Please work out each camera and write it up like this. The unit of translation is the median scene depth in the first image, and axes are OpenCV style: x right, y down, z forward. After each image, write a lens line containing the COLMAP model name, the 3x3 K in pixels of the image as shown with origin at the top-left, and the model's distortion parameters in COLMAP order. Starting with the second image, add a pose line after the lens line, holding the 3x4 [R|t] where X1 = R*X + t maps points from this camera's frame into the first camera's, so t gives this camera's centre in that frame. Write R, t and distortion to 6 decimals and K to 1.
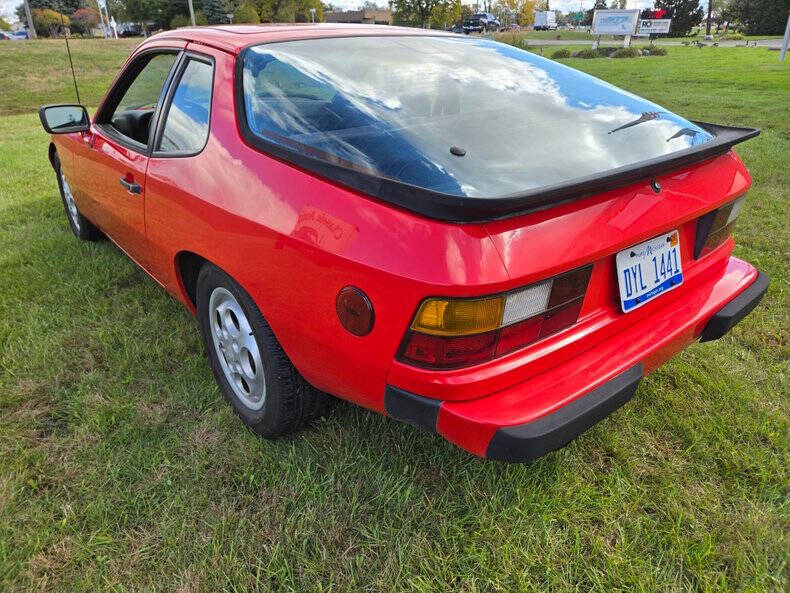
lens RADIAL K [[519.0, 0, 381.1], [0, 519.0, 293.9], [0, 0, 1]] dist [0.036925, -0.031351]
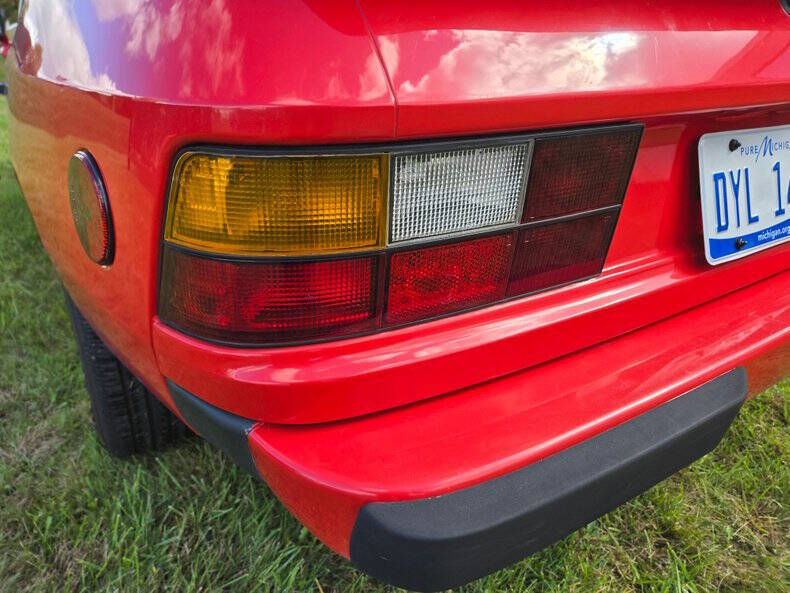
lens RADIAL K [[519.0, 0, 396.5], [0, 519.0, 292.9], [0, 0, 1]] dist [0.036925, -0.031351]
pose [[0.994448, 0.055193, -0.089596, 0.189438], [-0.056455, 0.998338, -0.011611, 0.070962], [0.088806, 0.016605, 0.995911, 0.419151]]
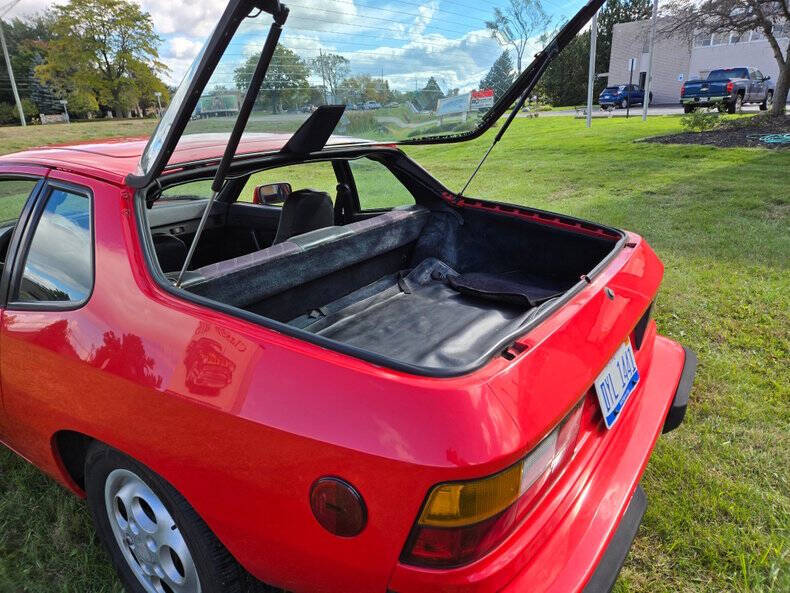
lens RADIAL K [[519.0, 0, 391.1], [0, 519.0, 297.1], [0, 0, 1]] dist [0.036925, -0.031351]
pose [[0.960232, -0.120980, 0.251633, -0.097597], [0.149969, 0.983687, -0.099341, -0.137632], [-0.235510, 0.133127, 0.962711, 0.133816]]
